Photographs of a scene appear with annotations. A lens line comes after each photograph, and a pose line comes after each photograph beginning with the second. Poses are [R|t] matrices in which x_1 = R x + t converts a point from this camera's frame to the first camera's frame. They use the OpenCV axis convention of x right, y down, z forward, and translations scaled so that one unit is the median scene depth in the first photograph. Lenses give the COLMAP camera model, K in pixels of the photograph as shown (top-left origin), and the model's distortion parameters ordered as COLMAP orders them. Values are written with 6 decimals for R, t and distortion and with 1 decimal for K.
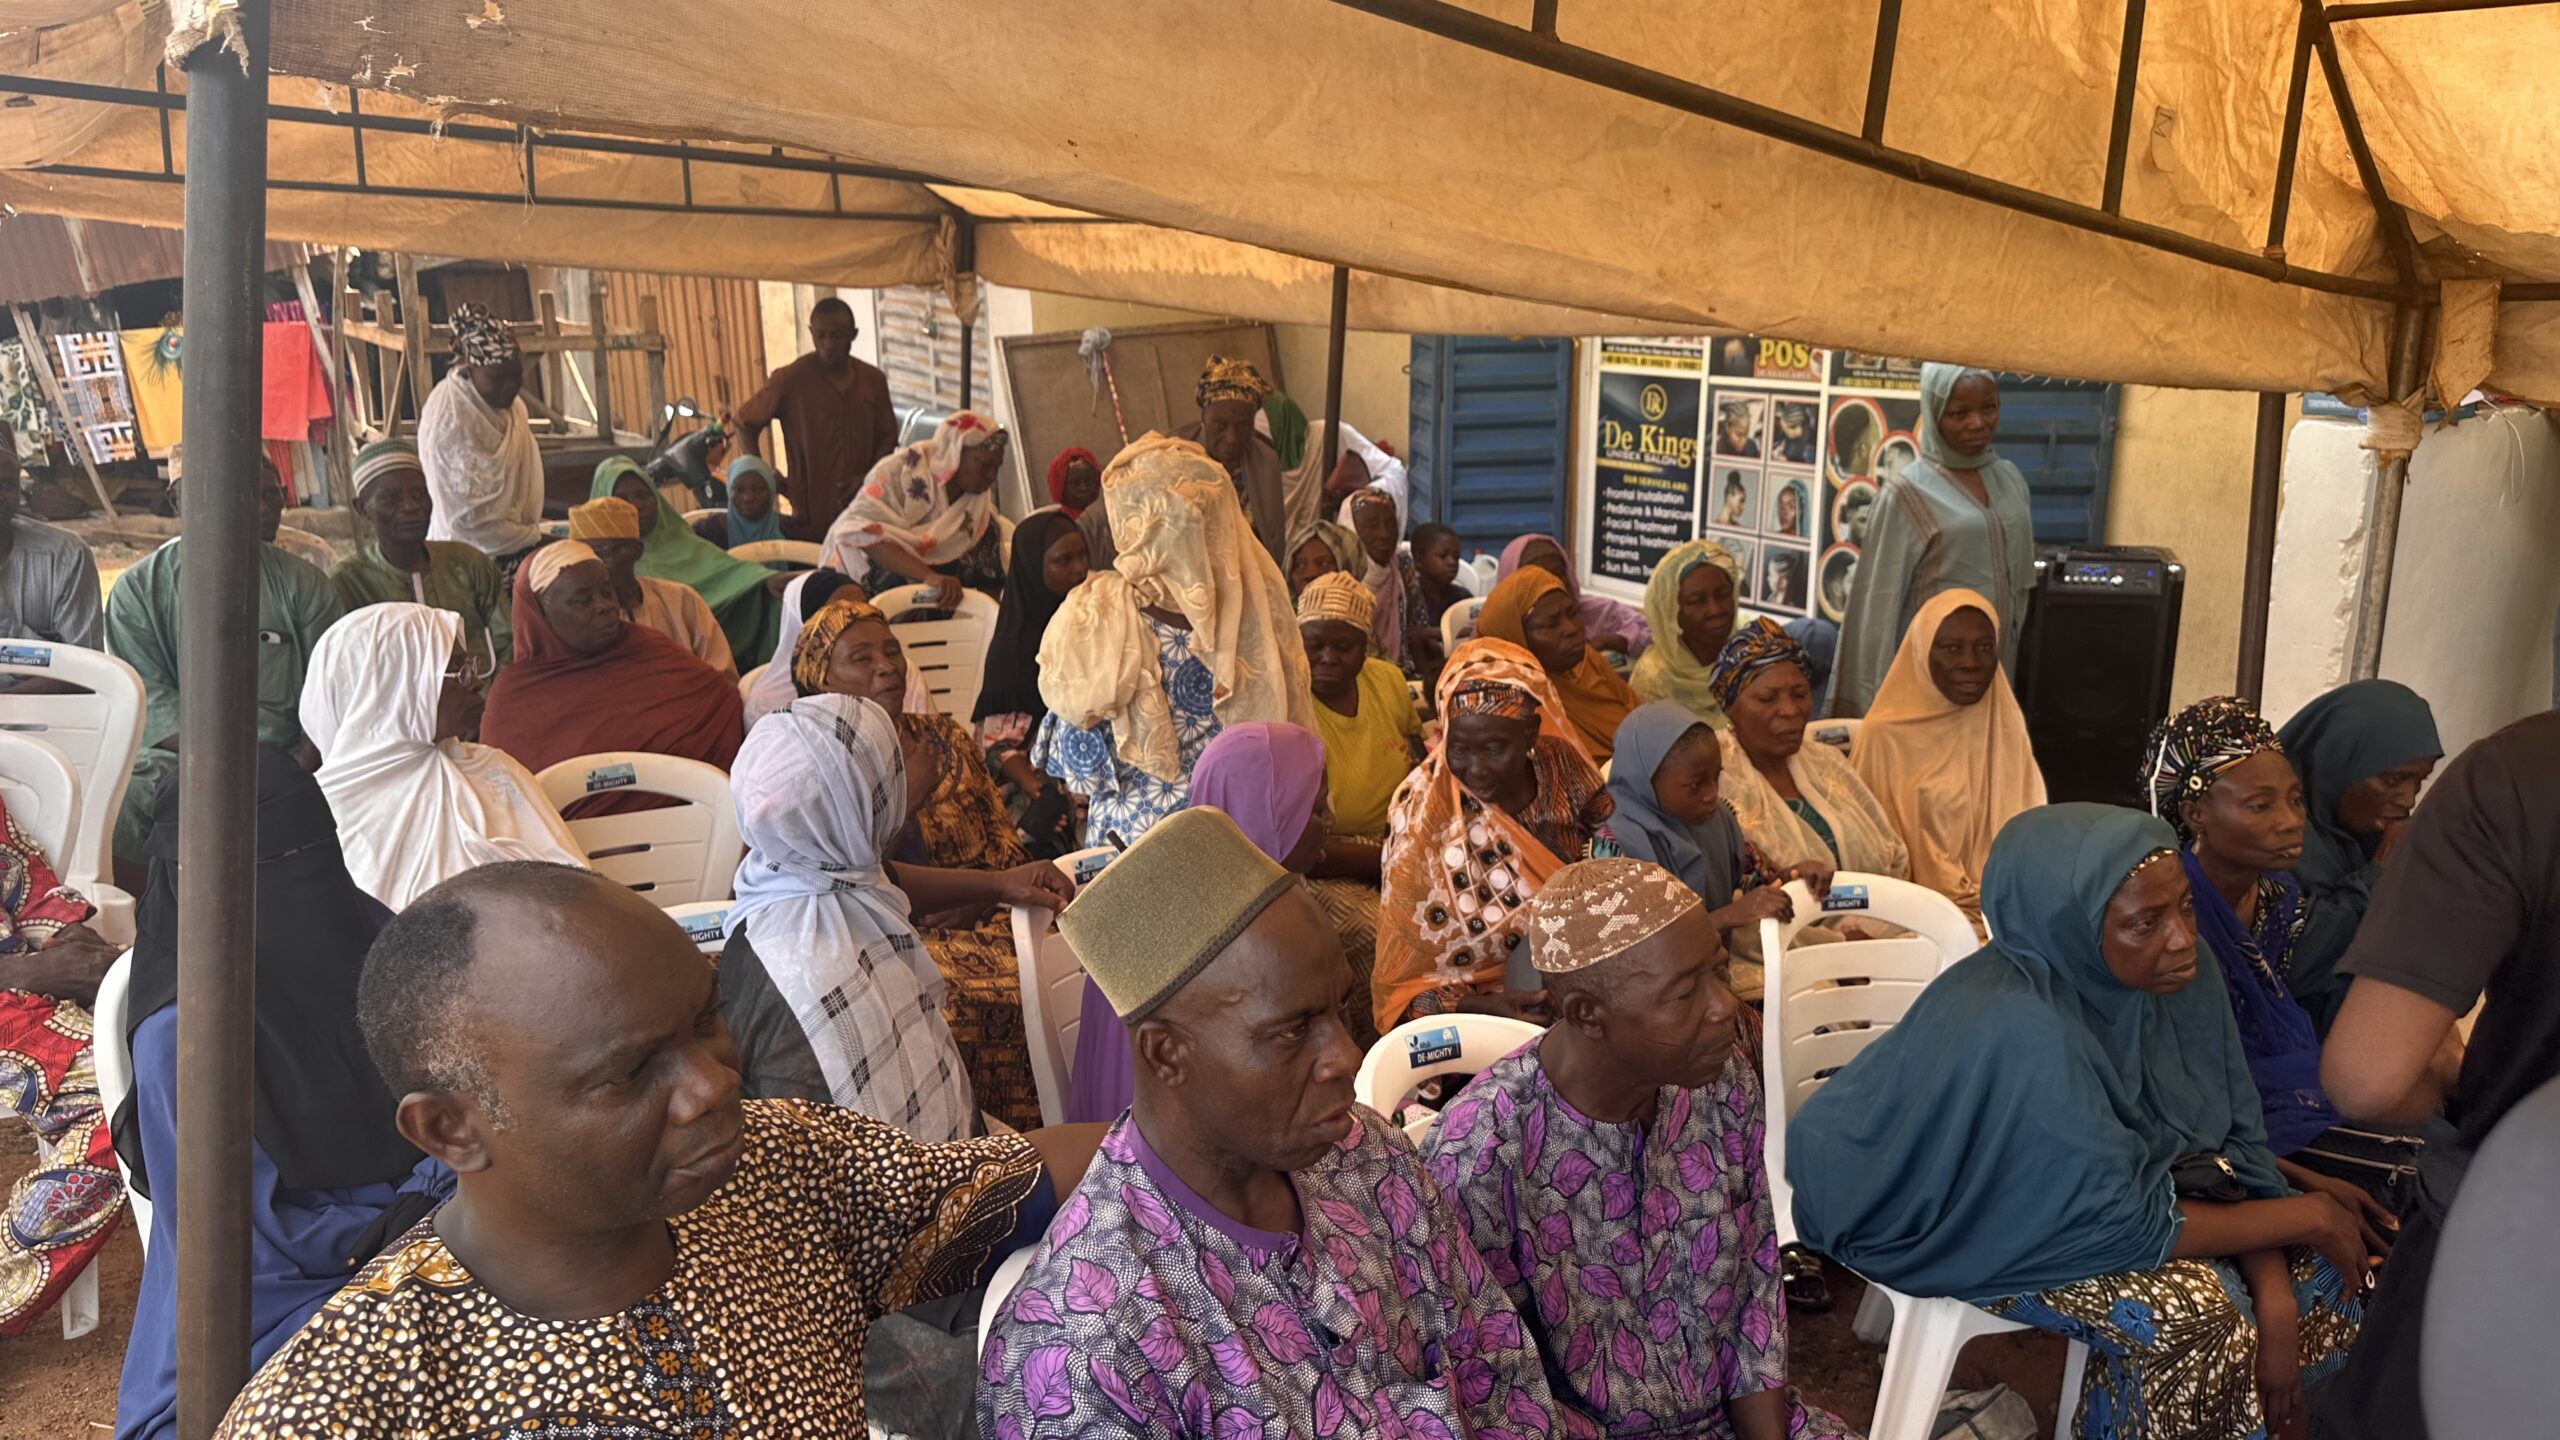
lens RADIAL K [[1842.2, 0, 1280.0], [0, 1842.2, 720.0], [0, 0, 1]] dist [0.009890, 0.003967]
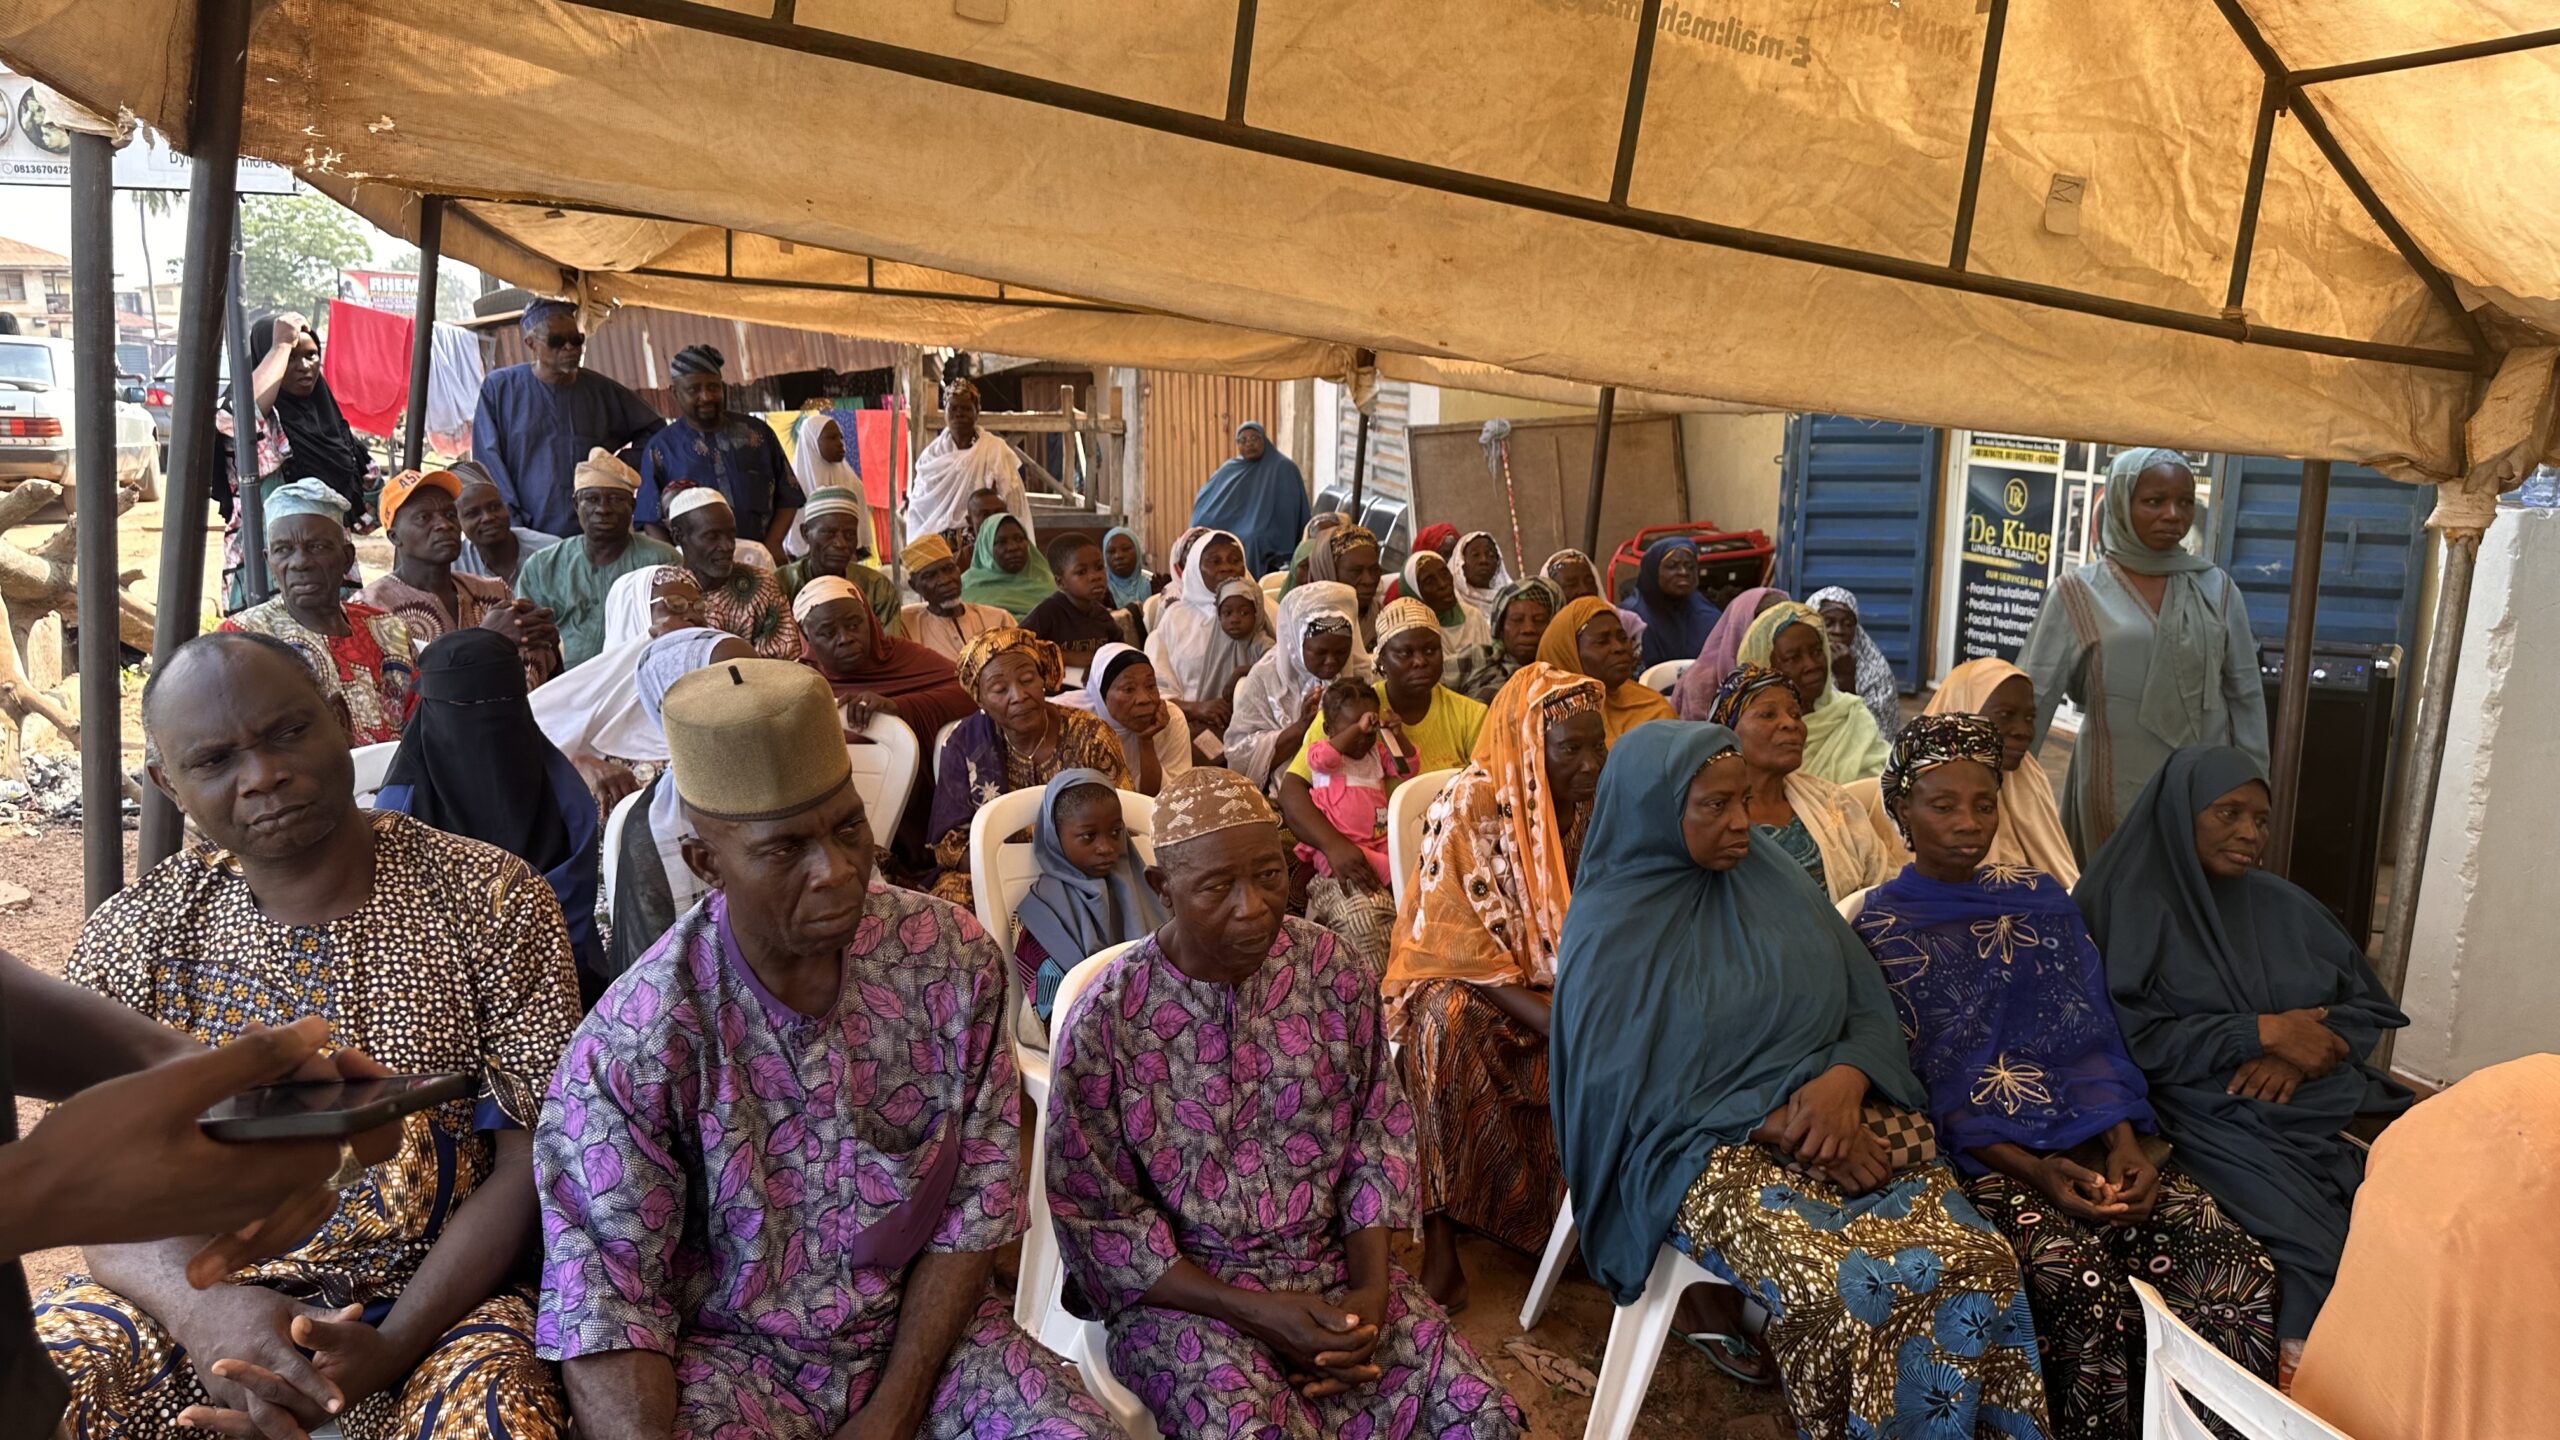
lens RADIAL K [[1832.6, 0, 1280.5], [0, 1832.6, 631.1], [0, 0, 1]] dist [0.121087, -0.186087]
pose [[0.952159, 0.053926, -0.300808, 0.134027], [-0.085261, 0.992100, -0.092026, 0.022102], [0.293469, 0.113271, 0.949234, -0.039841]]
